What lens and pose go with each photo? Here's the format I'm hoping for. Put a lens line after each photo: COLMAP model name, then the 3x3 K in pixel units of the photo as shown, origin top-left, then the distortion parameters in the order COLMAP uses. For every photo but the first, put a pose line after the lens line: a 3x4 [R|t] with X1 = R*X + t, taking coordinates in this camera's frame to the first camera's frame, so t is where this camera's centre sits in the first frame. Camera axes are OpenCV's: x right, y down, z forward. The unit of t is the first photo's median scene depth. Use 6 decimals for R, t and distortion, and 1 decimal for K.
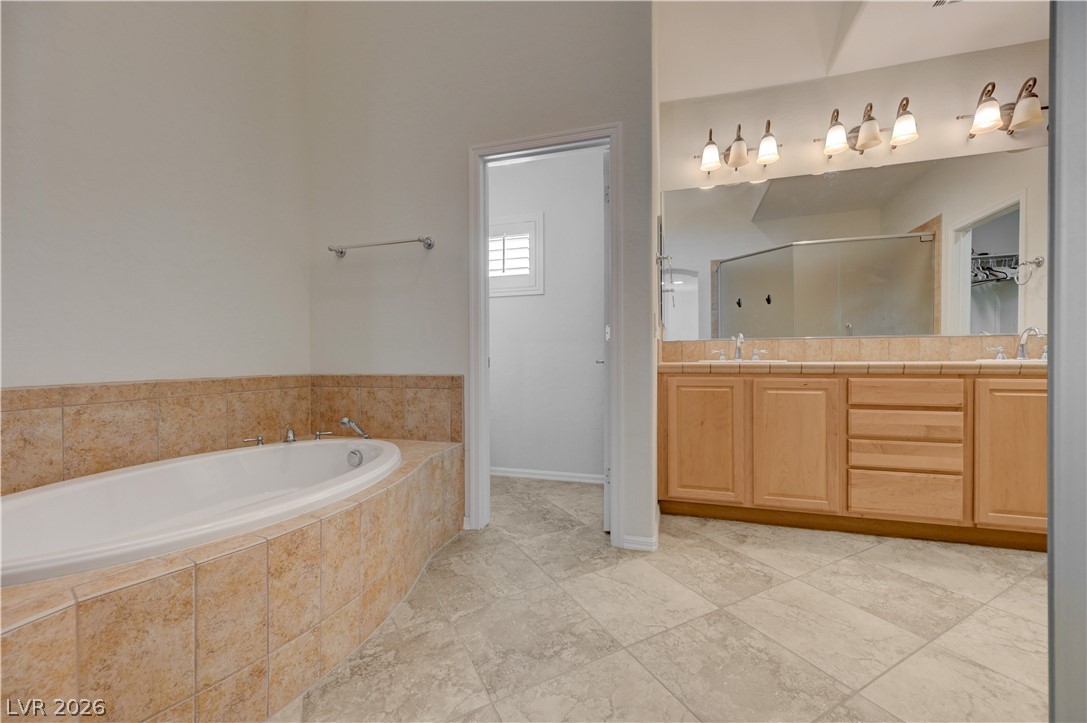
lens RADIAL K [[421.0, 0, 547.2], [0, 421.0, 361.7], [0, 0, 1]] dist [0.003240, 0.000149]
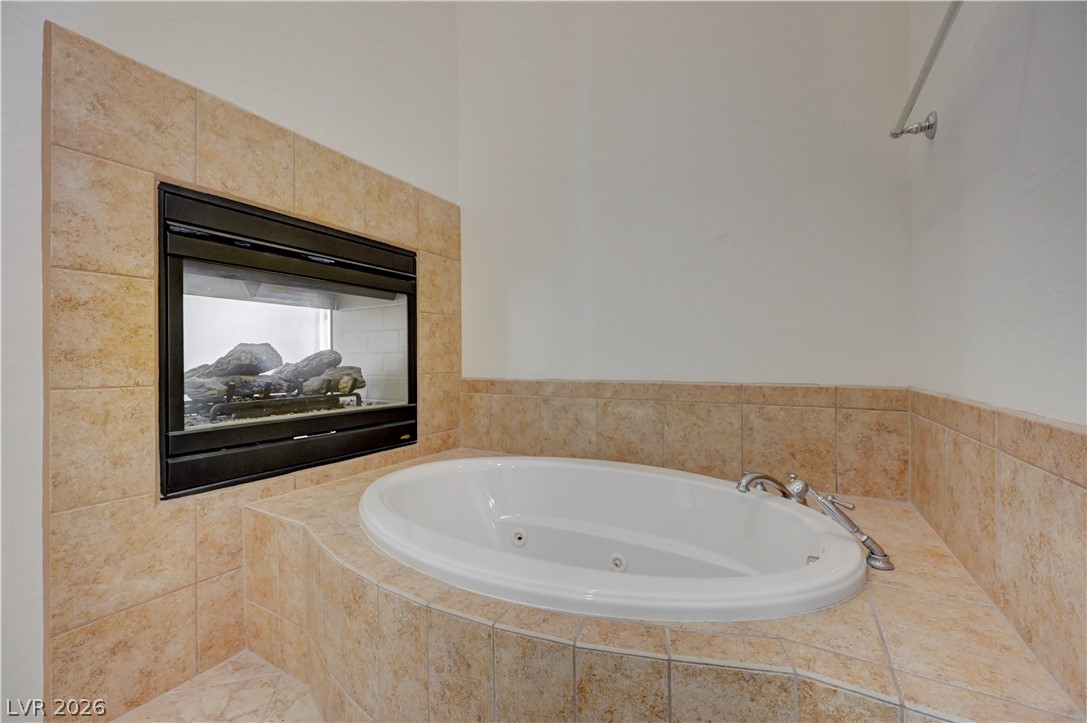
lens RADIAL K [[430.4, 0, 548.3], [0, 430.4, 359.1], [0, 0, 1]] dist [0.000204, -0.000048]
pose [[-0.207993, 0.004326, -0.978121, 0.086368], [-0.003497, 0.999981, 0.005166, -0.011708], [0.978124, 0.004495, -0.207973, 1.022667]]
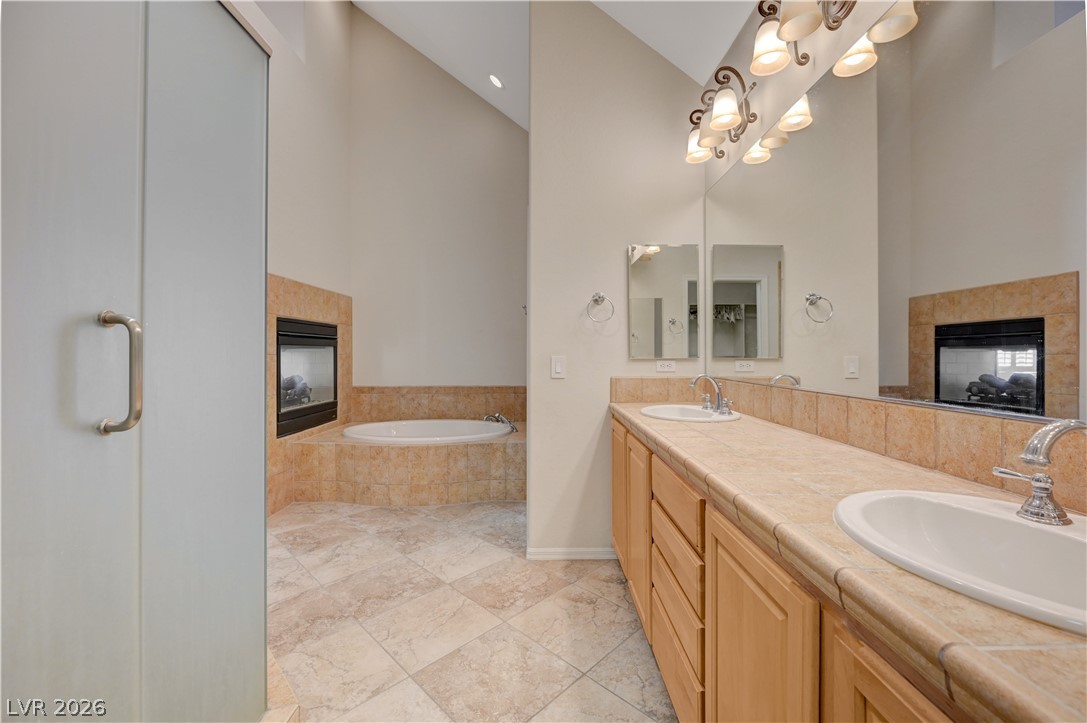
lens RADIAL K [[430.4, 0, 548.3], [0, 430.4, 359.1], [0, 0, 1]] dist [0.000204, -0.000048]
pose [[0.315906, 0.015010, -0.948672, 1.651670], [-0.010705, 0.999868, 0.012255, -0.151913], [0.948730, 0.006285, 0.316025, 0.777861]]
